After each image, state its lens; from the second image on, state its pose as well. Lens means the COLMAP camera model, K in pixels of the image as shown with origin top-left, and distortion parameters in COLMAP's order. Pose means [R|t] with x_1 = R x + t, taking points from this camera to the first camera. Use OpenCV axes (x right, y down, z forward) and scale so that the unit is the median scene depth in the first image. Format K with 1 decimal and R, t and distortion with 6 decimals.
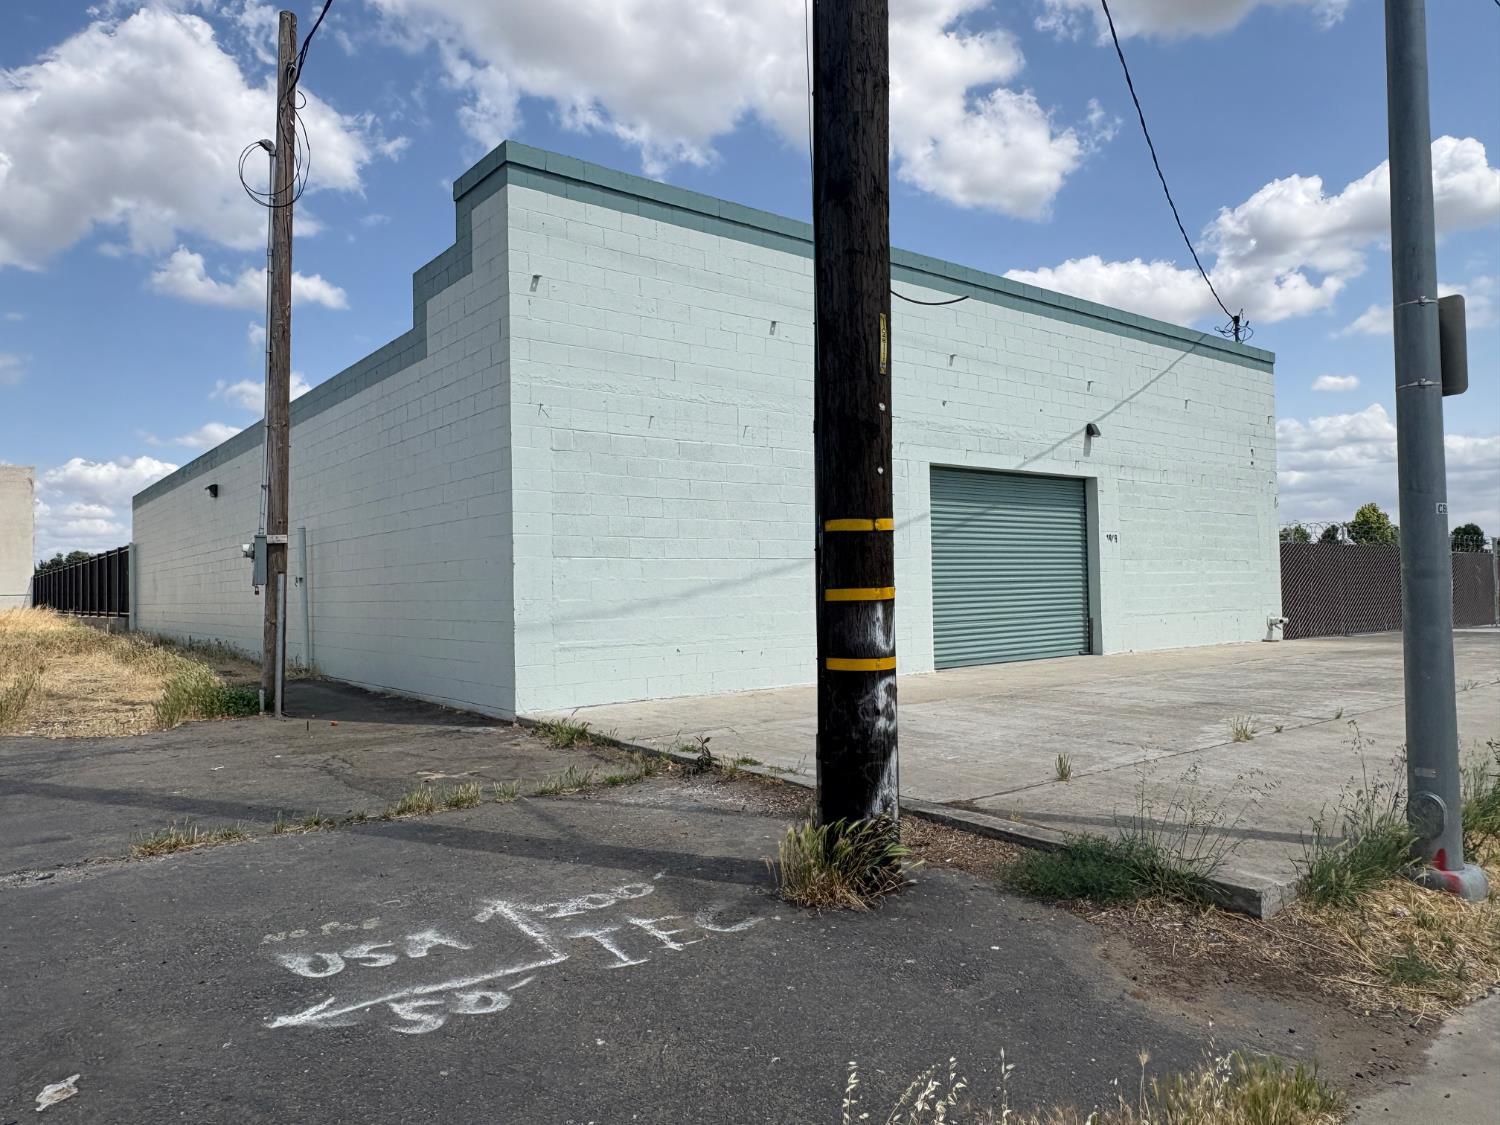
lens RADIAL K [[993.0, 0, 749.1], [0, 993.0, 562.5], [0, 0, 1]] dist [0.001096, 0.000516]
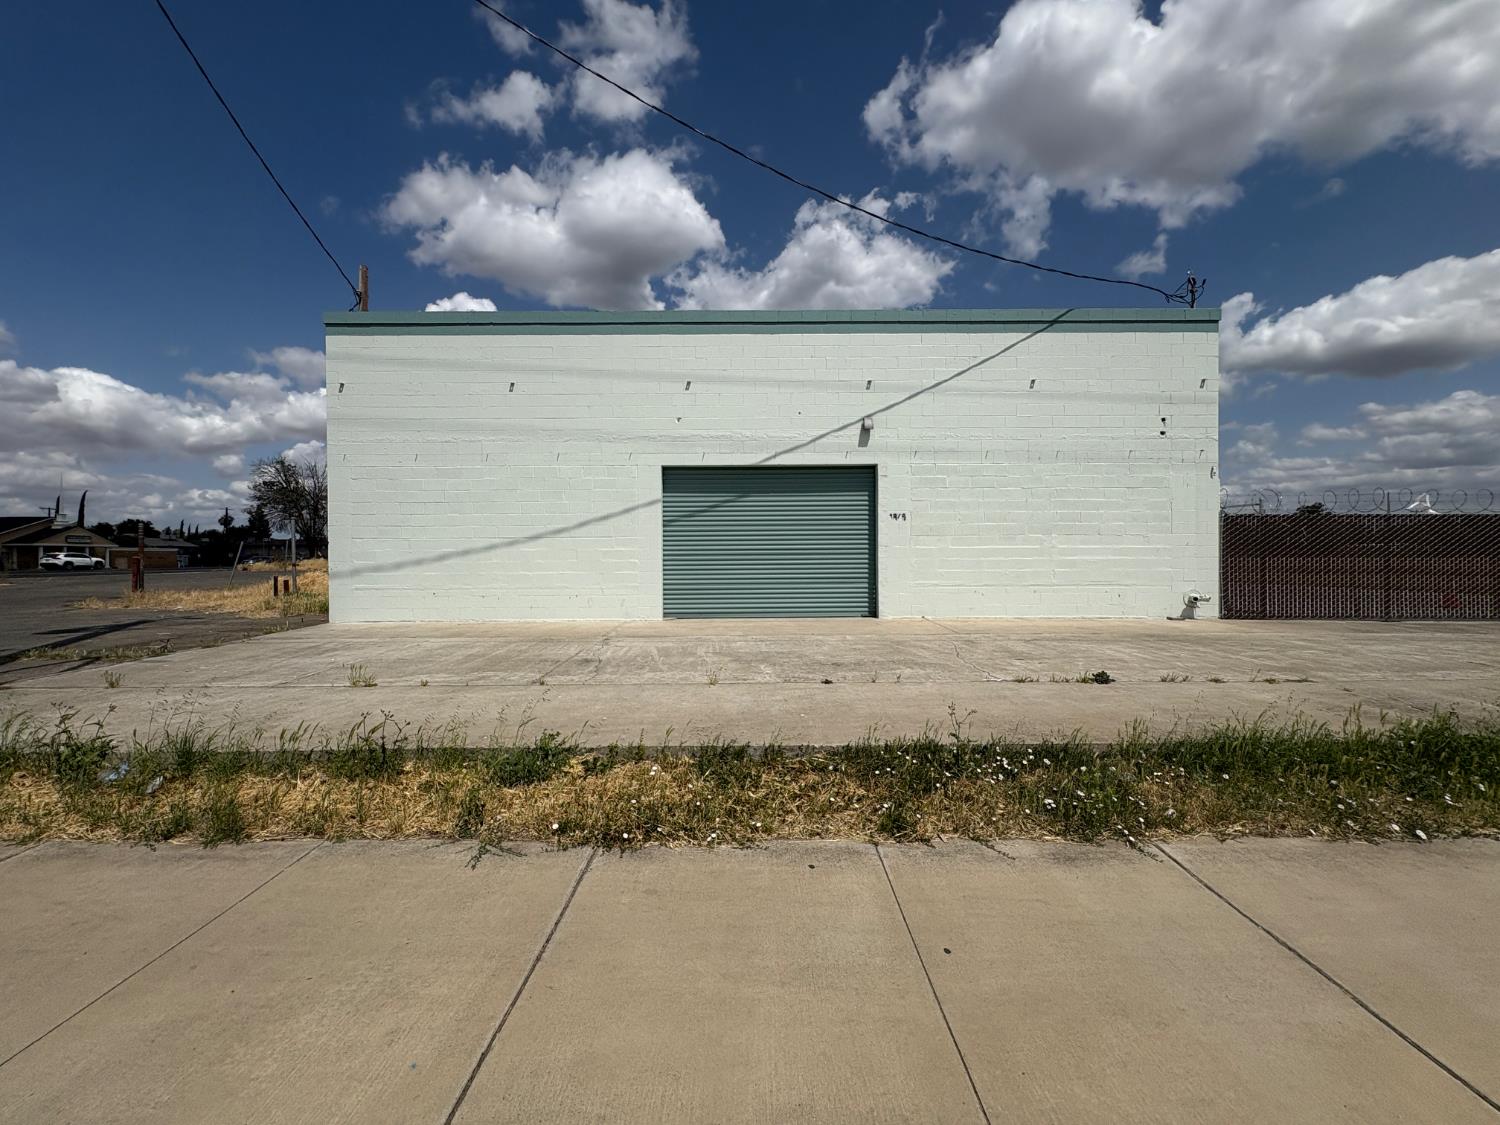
lens RADIAL K [[631.9, 0, 749.9], [0, 631.9, 558.0], [0, 0, 1]] dist [0.016833, 0.000203]
pose [[0.790565, 0.015675, -0.612177, 2.314401], [0.005068, 0.999471, 0.032136, -0.004798], [0.612357, -0.028509, 0.790067, 1.115408]]
